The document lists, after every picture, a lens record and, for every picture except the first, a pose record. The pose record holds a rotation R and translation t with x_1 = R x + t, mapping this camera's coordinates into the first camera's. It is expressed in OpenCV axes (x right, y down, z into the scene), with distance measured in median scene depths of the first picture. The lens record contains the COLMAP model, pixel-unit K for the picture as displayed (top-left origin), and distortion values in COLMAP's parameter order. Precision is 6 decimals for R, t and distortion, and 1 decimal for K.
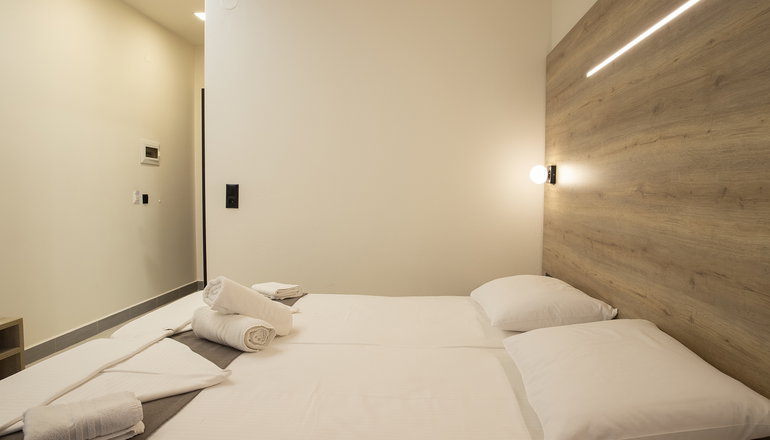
lens RADIAL K [[526.6, 0, 385.0], [0, 526.6, 220.0], [0, 0, 1]] dist [-0.107994, 0.084649]
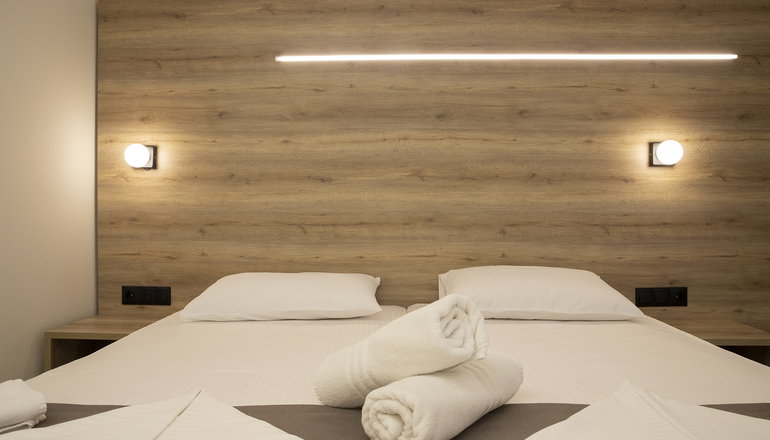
lens RADIAL K [[569.4, 0, 369.3], [0, 569.4, 219.6], [0, 0, 1]] dist [-0.104603, 0.091728]
pose [[-0.037879, -0.014315, 0.999180, -0.645898], [0.058470, 0.998153, 0.016517, 0.015781], [-0.997570, 0.059047, -0.036972, 0.828874]]
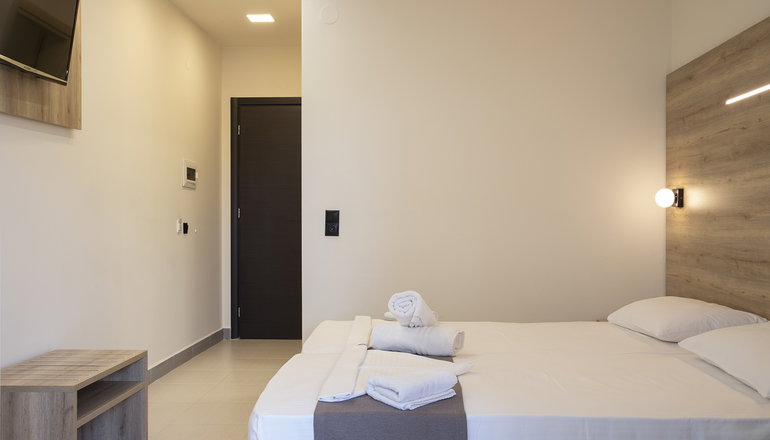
lens RADIAL K [[730.3, 0, 385.0], [0, 730.3, 220.0], [0, 0, 1]] dist [0.013259, 0.023261]
pose [[0.999385, -0.006524, 0.034459, -0.330327], [0.008486, 0.998333, -0.057096, 0.033436], [-0.034029, 0.057354, 0.997774, -0.419055]]
